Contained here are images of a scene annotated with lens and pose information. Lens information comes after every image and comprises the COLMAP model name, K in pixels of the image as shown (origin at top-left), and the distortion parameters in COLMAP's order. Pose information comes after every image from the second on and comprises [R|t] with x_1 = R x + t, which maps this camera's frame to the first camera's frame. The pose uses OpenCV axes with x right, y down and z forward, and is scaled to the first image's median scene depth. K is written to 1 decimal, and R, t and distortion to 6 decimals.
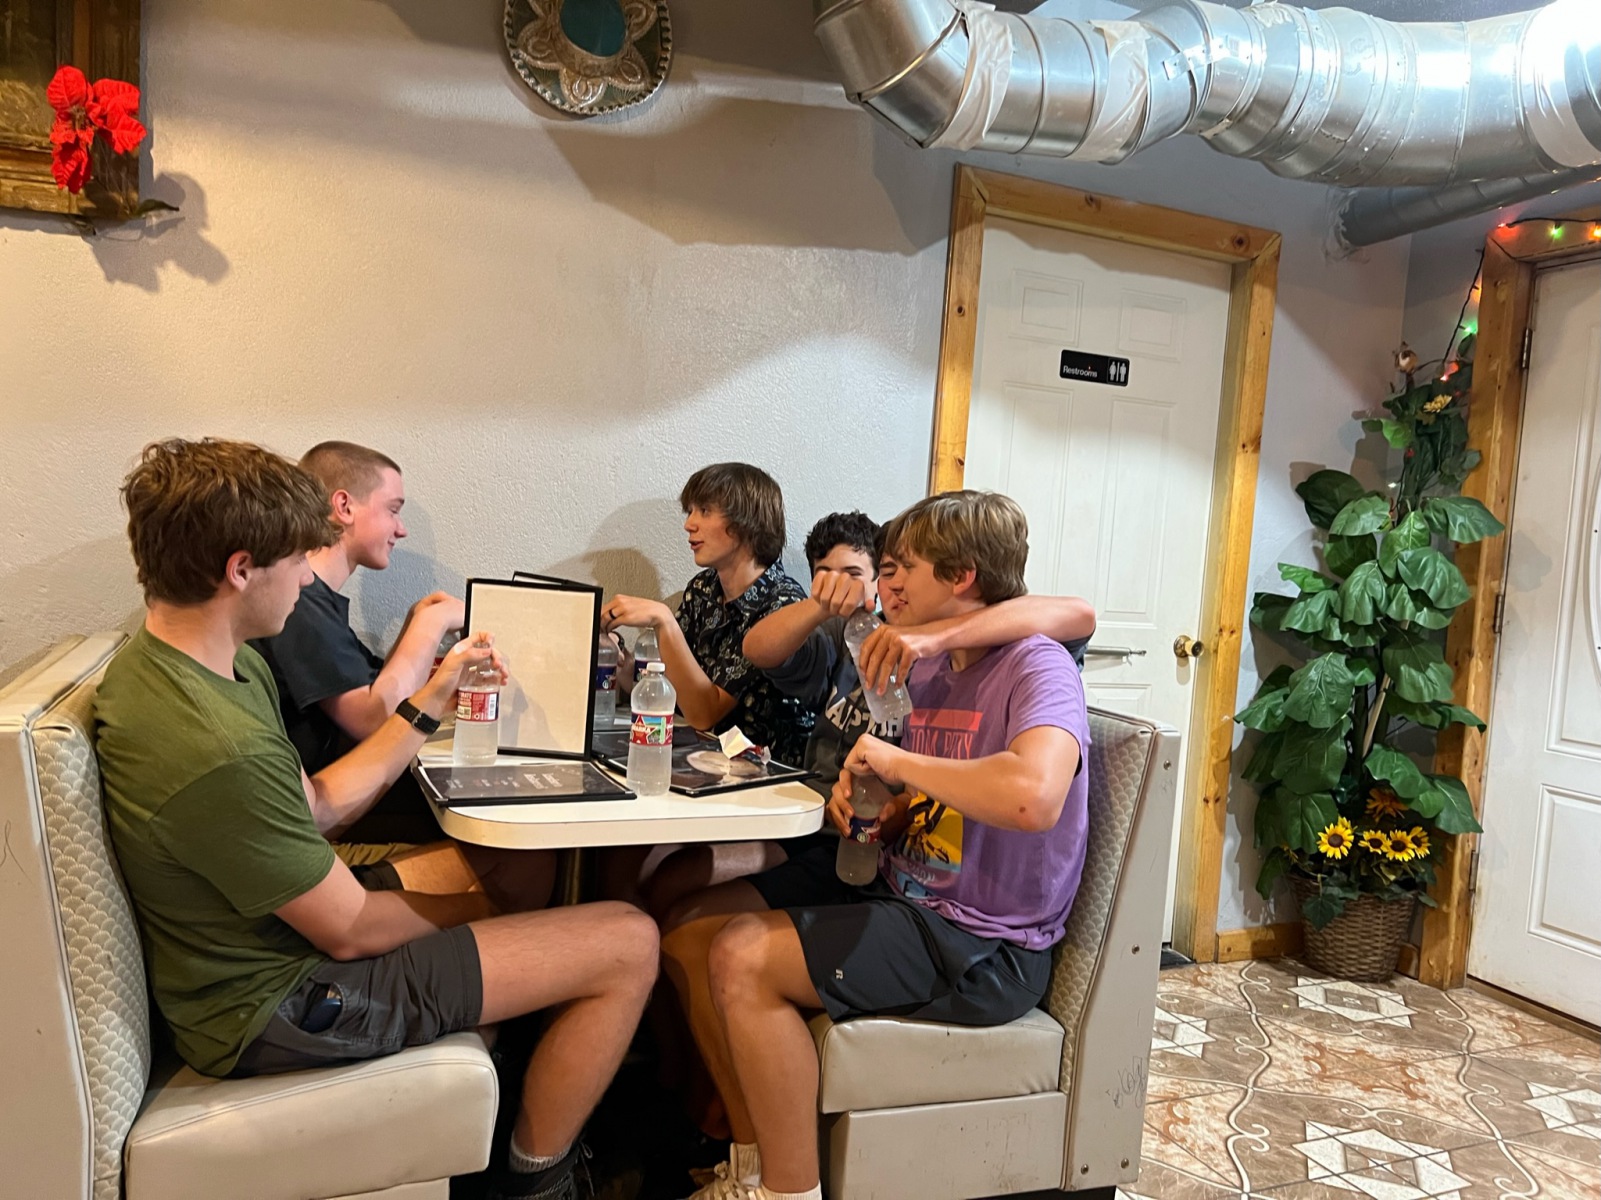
lens RADIAL K [[1207.7, 0, 800.5], [0, 1207.7, 600.0], [0, 0, 1]] dist [0.040824, -0.031719]
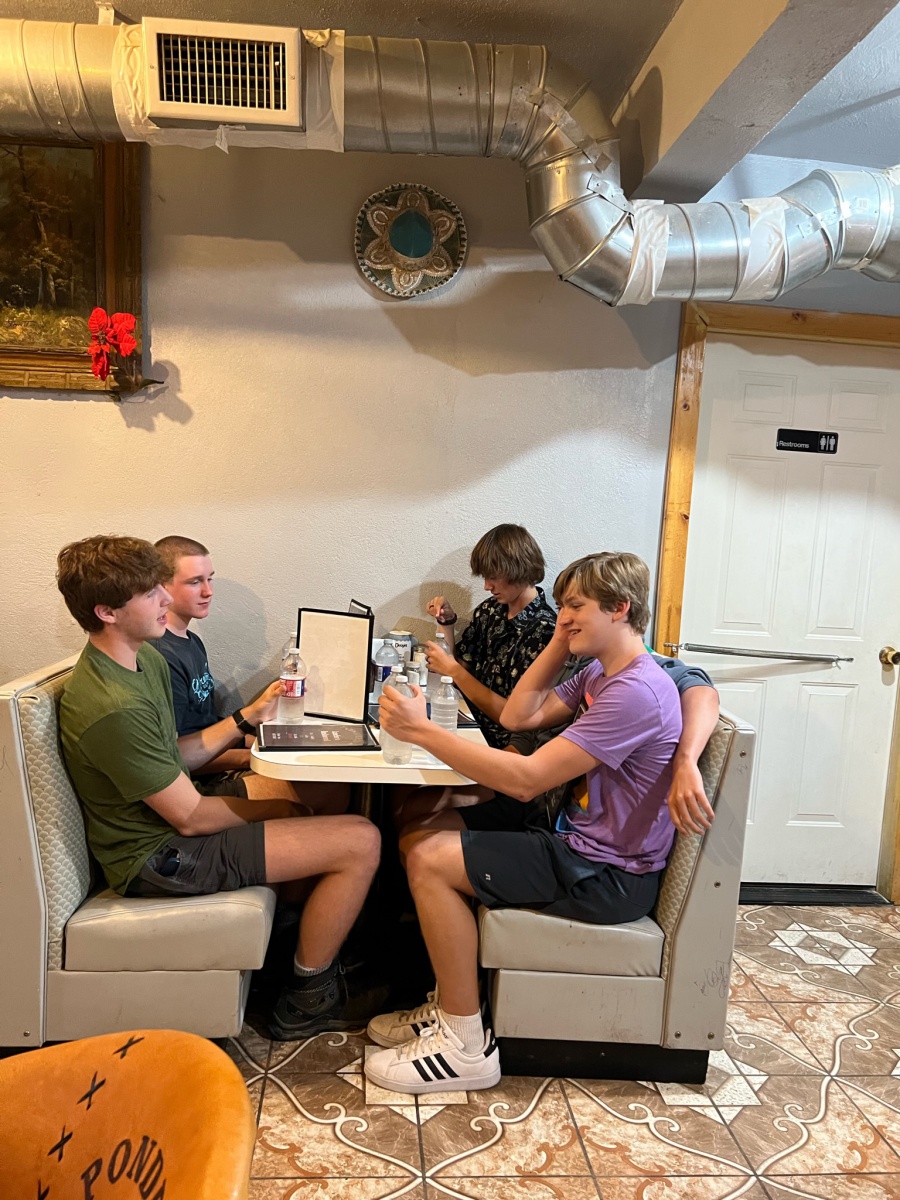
lens RADIAL K [[905.2, 0, 450.0], [0, 905.2, 600.0], [0, 0, 1]] dist [0.040824, -0.031719]
pose [[0.950475, 0.016483, -0.310363, 0.263418], [-0.012018, 0.999795, 0.016294, -0.045497], [0.310568, -0.011757, 0.950479, -0.075203]]
